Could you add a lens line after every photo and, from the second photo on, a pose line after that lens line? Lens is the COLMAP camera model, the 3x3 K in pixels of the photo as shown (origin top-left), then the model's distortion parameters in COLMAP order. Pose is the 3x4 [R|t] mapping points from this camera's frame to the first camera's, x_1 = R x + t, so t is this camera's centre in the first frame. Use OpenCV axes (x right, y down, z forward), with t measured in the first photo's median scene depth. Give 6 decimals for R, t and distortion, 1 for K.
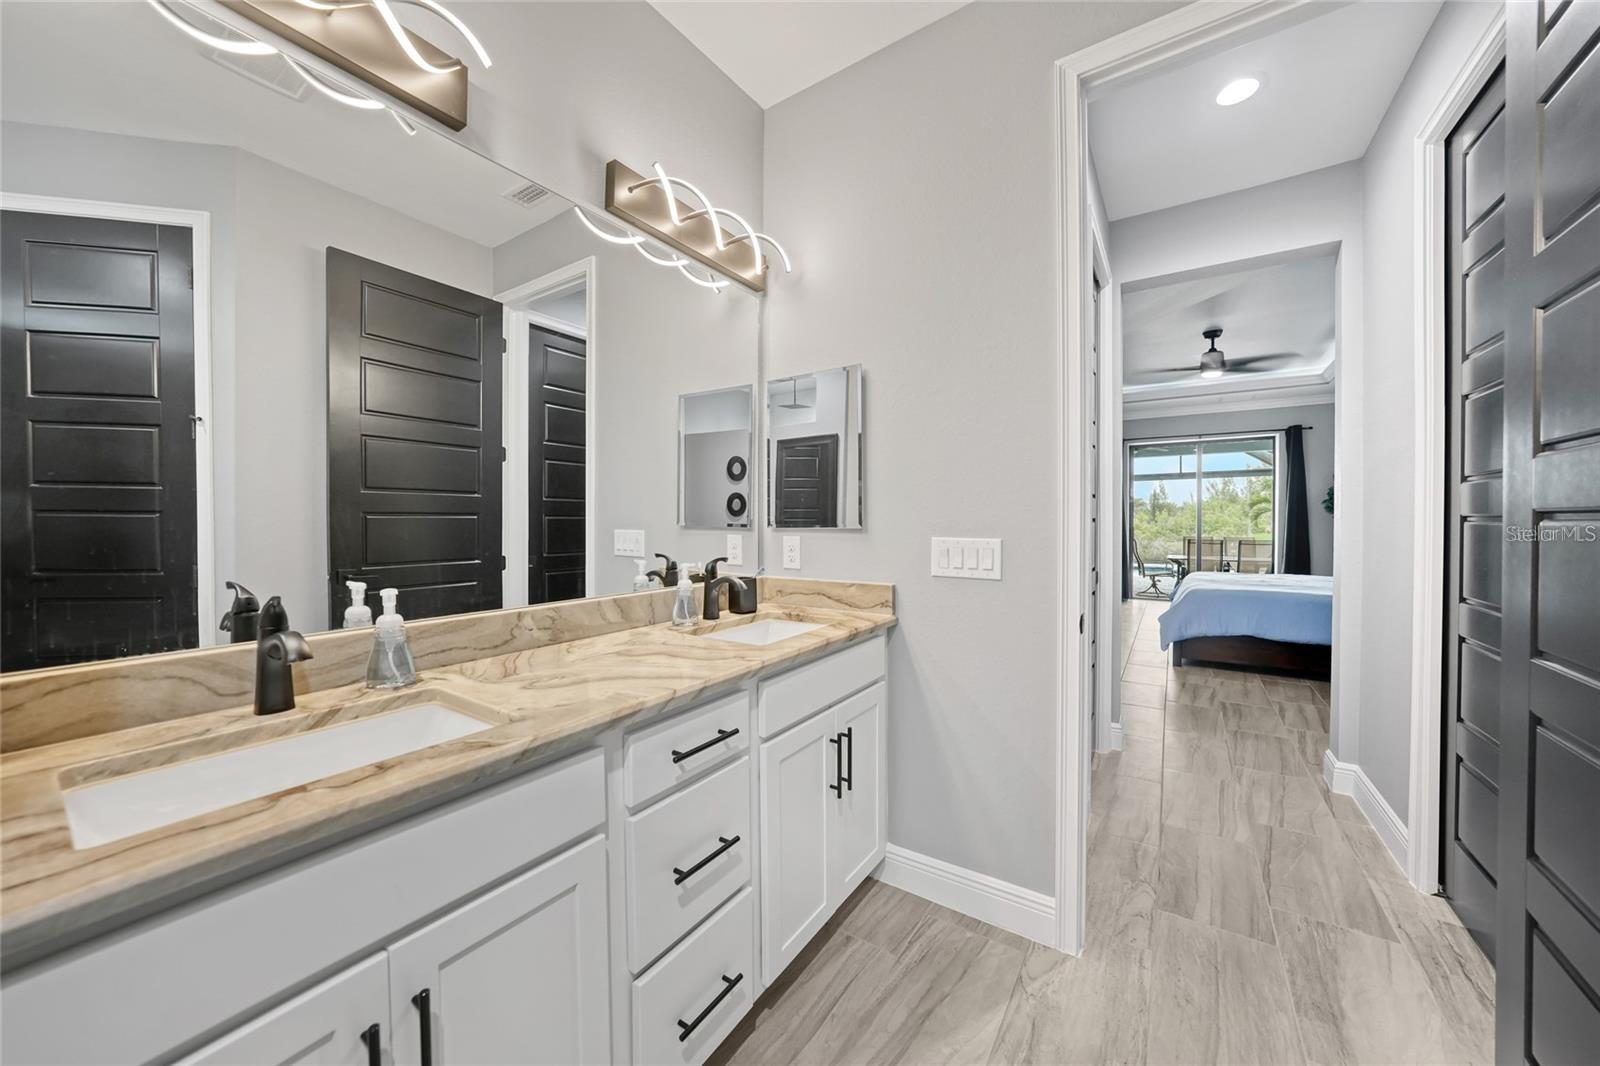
lens RADIAL K [[561.5, 0, 802.7], [0, 561.5, 529.9], [0, 0, 1]] dist [-0.028767, 0.006834]
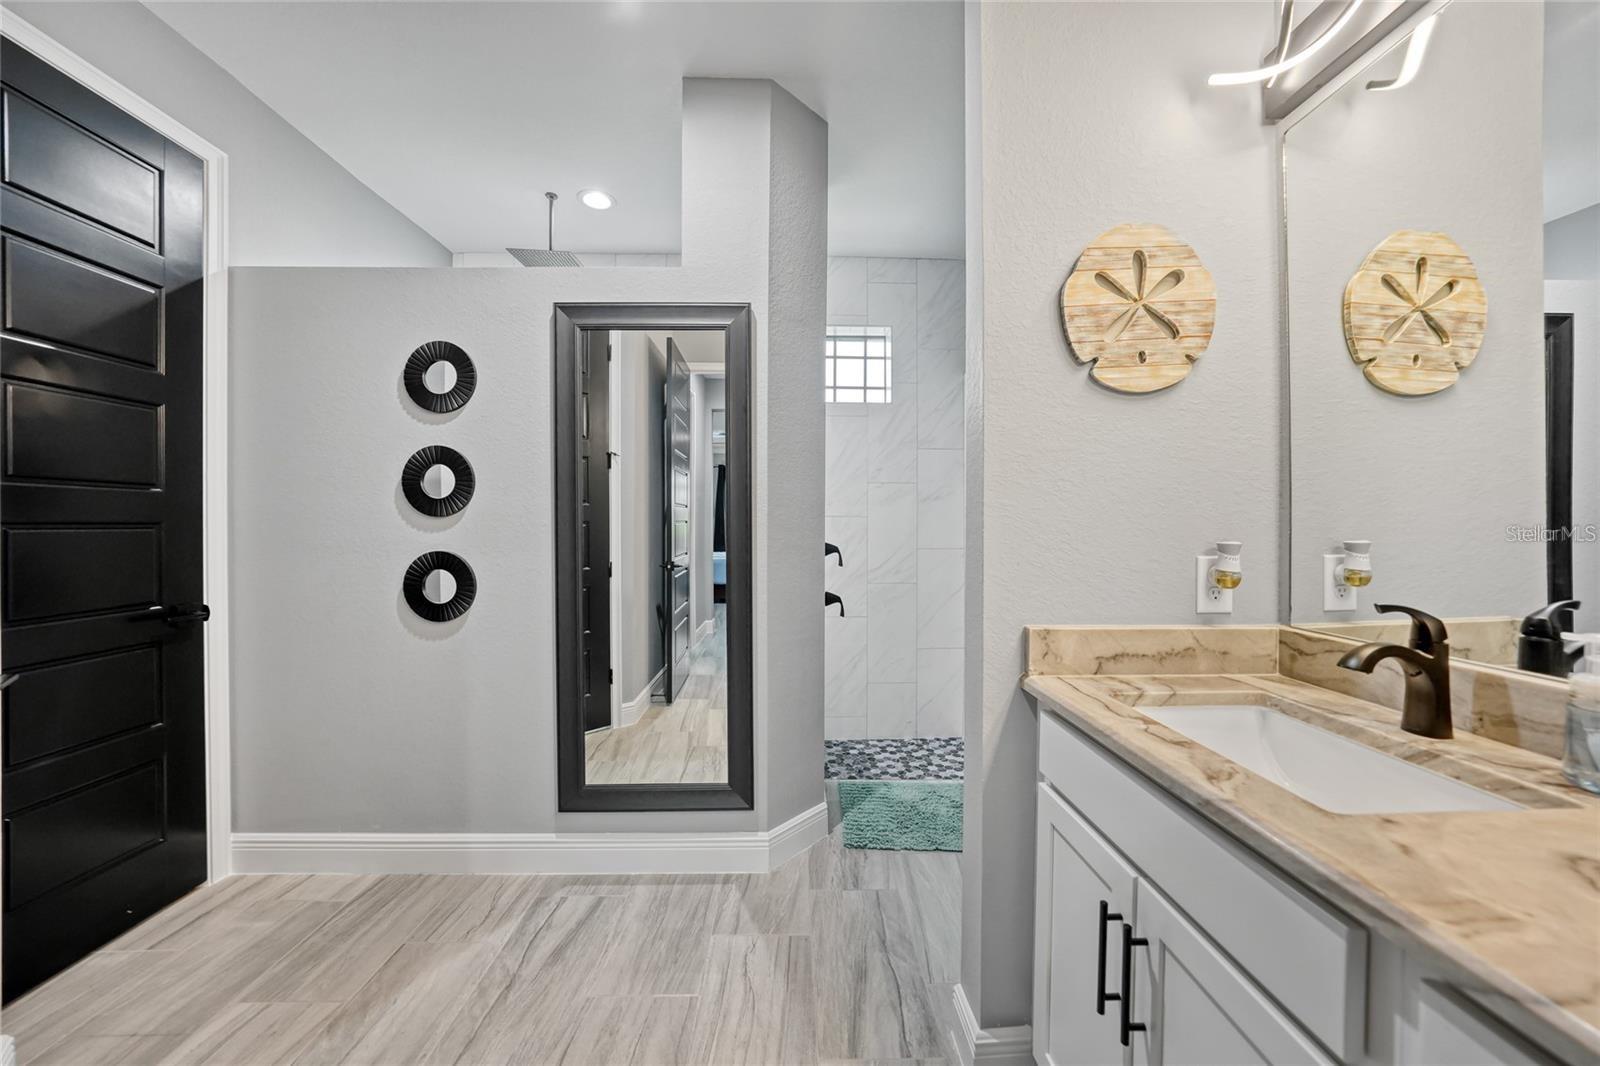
lens RADIAL K [[561.5, 0, 802.7], [0, 561.5, 529.9], [0, 0, 1]] dist [-0.028767, 0.006834]
pose [[-0.824077, 0.007663, -0.566425, 0.494609], [-0.004121, 0.999801, 0.019521, -0.034305], [0.566462, 0.018421, -0.823882, 1.337727]]
